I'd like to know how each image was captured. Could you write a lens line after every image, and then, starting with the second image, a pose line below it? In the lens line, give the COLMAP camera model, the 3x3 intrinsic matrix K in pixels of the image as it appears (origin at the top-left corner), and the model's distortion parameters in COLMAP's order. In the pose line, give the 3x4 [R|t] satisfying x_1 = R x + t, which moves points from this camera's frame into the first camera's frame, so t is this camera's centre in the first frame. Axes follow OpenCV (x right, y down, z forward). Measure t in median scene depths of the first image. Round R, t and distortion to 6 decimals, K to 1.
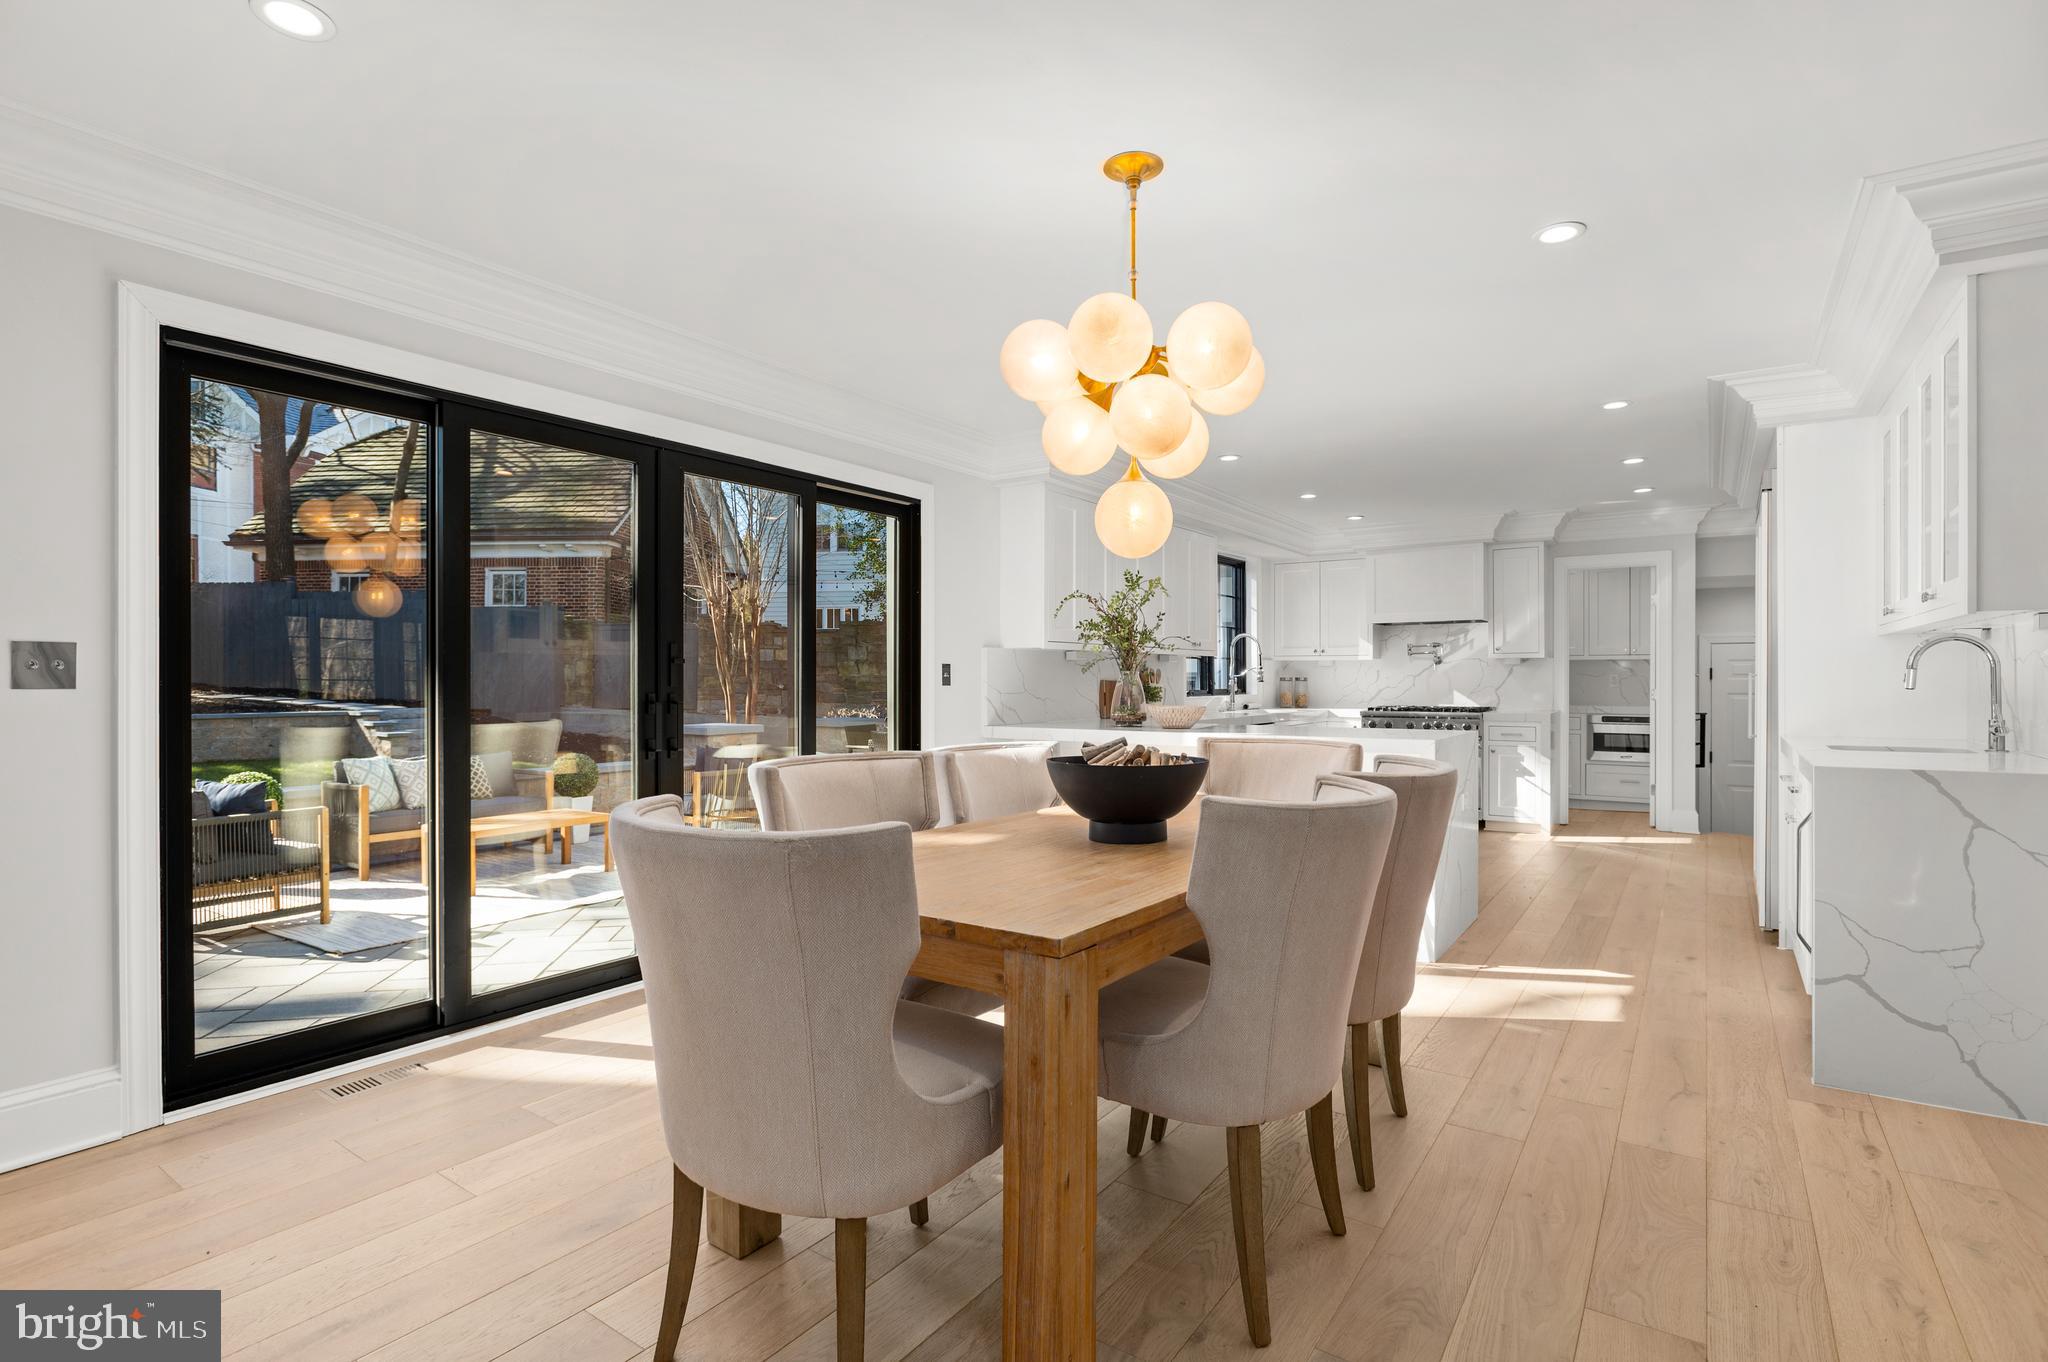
lens RADIAL K [[982.2, 0, 1031.7], [0, 982.2, 681.0], [0, 0, 1]] dist [-0.009739, -0.000204]
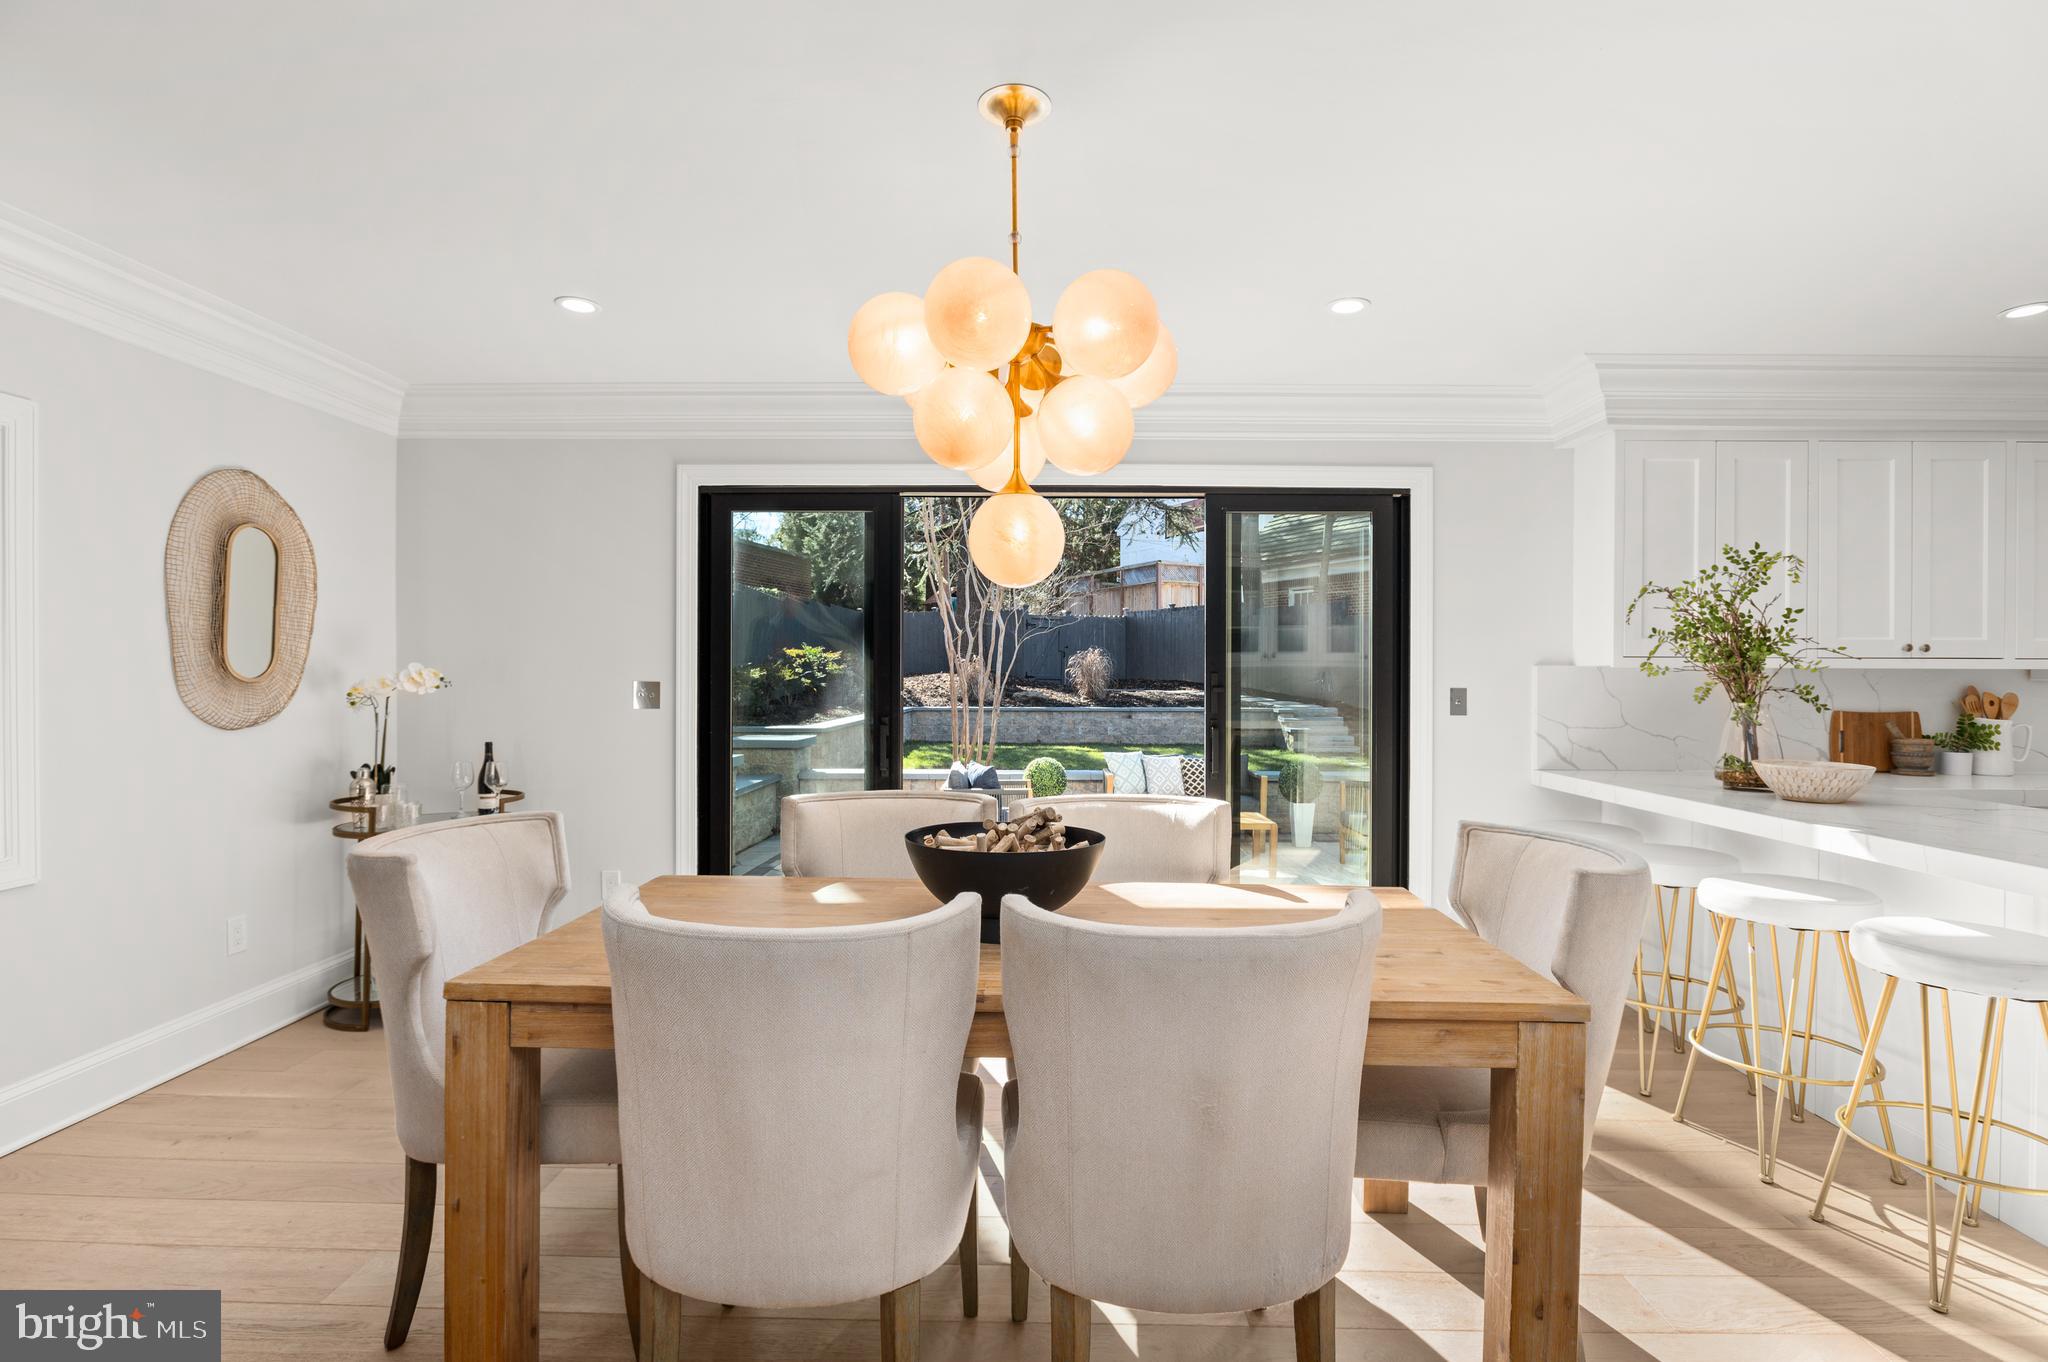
lens RADIAL K [[982.2, 0, 1029.7], [0, 982.2, 675.1], [0, 0, 1]] dist [-0.009739, -0.000204]
pose [[0.554360, 0.004809, -0.832263, 0.249713], [-0.006284, 0.999979, 0.001593, -0.017610], [0.832253, 0.004347, 0.554378, 0.179106]]
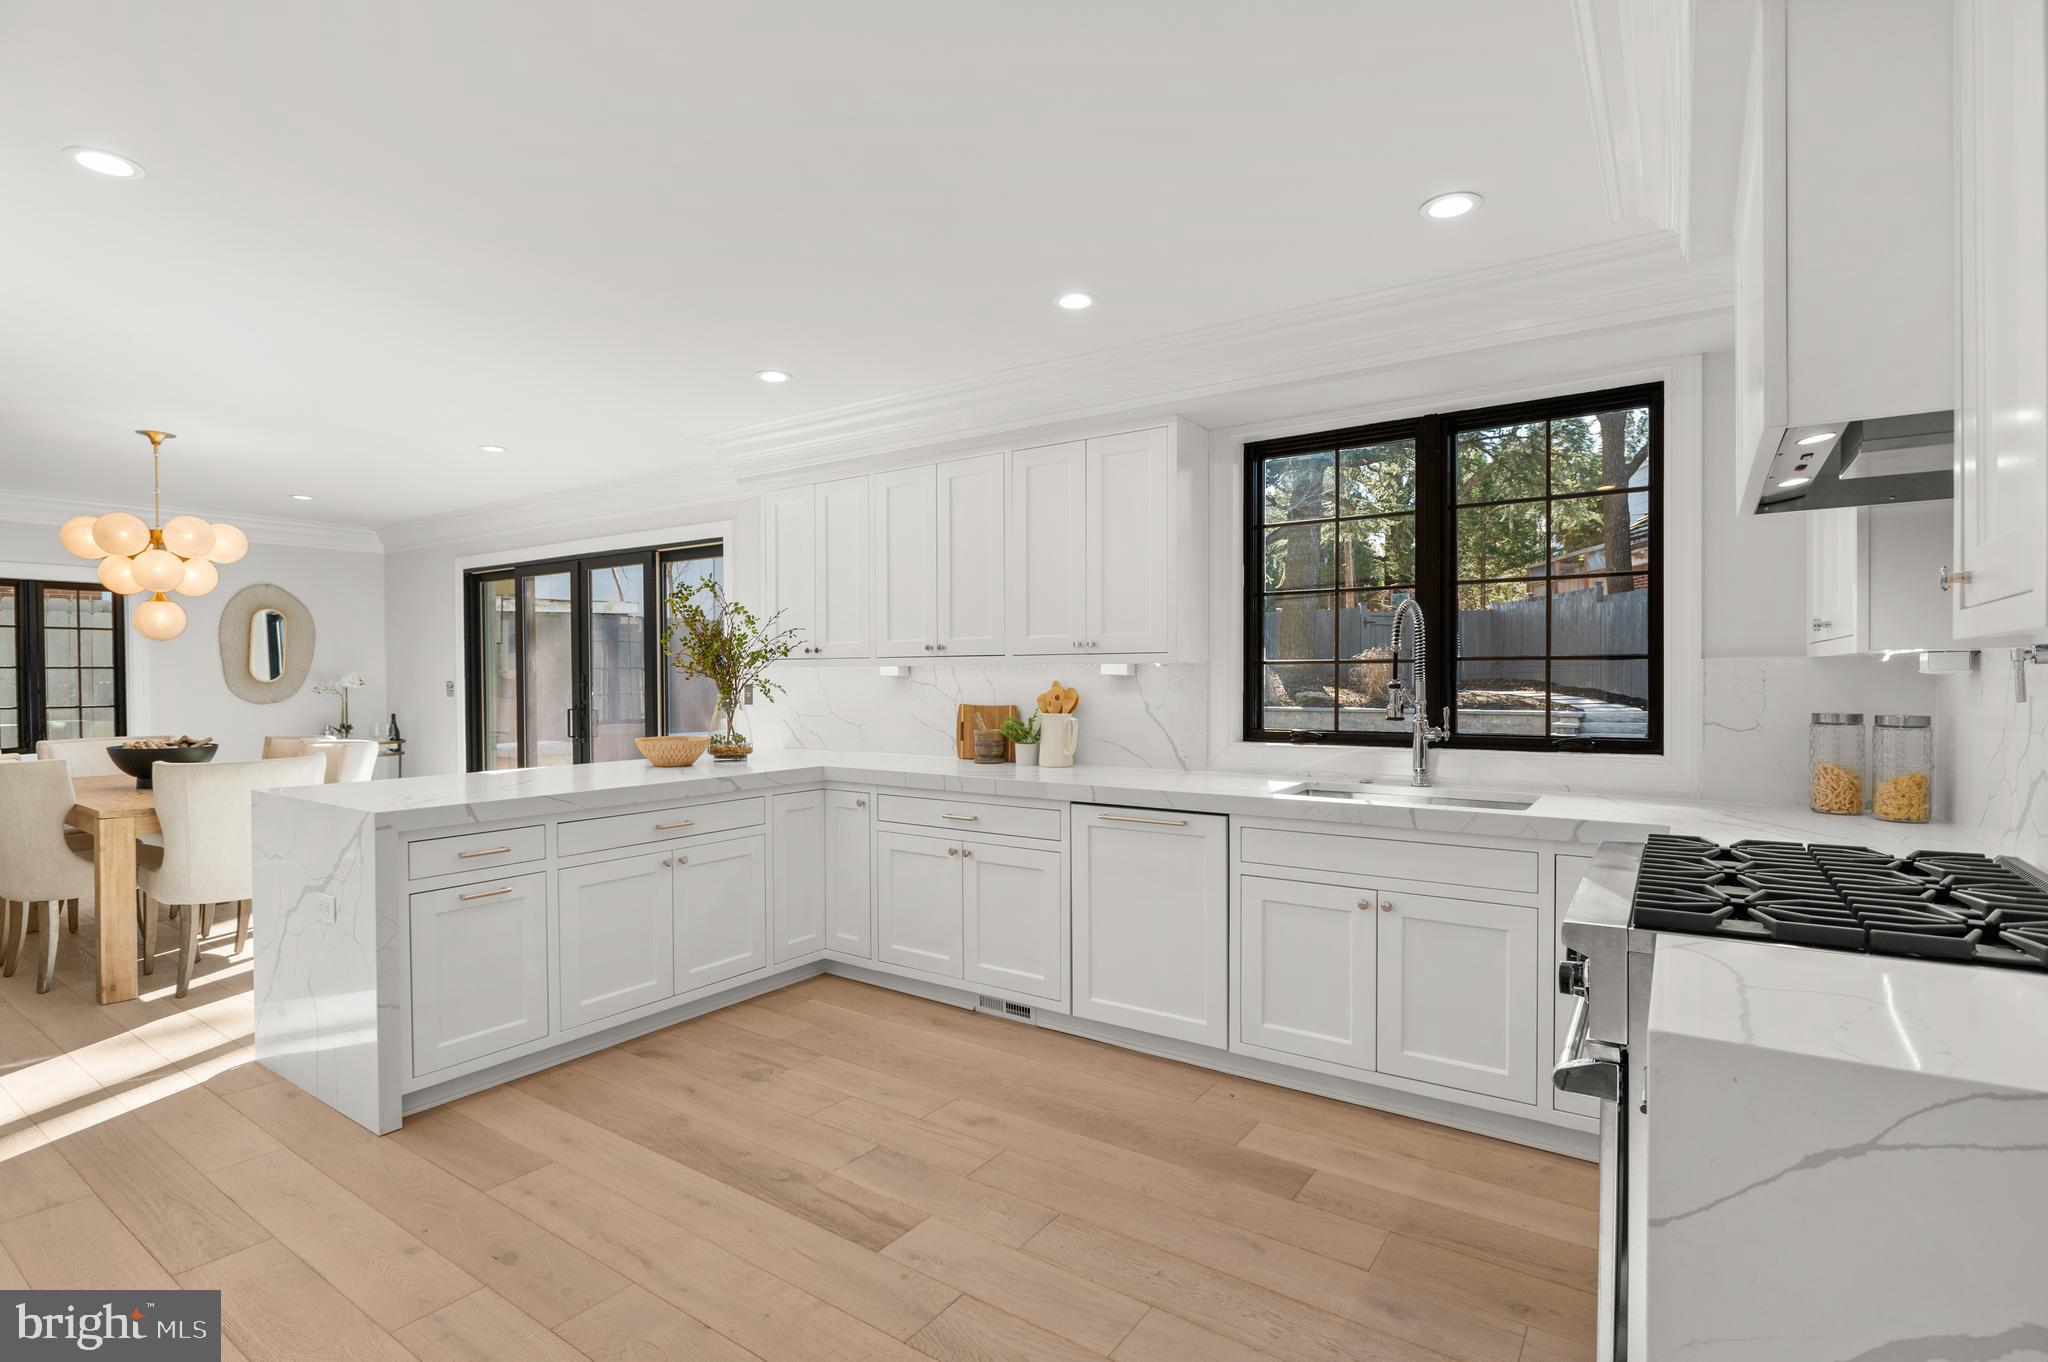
lens RADIAL K [[982.2, 0, 1025.1], [0, 982.2, 694.6], [0, 0, 1]] dist [-0.009739, -0.000204]
pose [[-0.004594, 0.019596, -0.999797, 0.634269], [0.001469, 0.999807, 0.019589, -0.017674], [0.999988, -0.001379, -0.004622, 0.856727]]
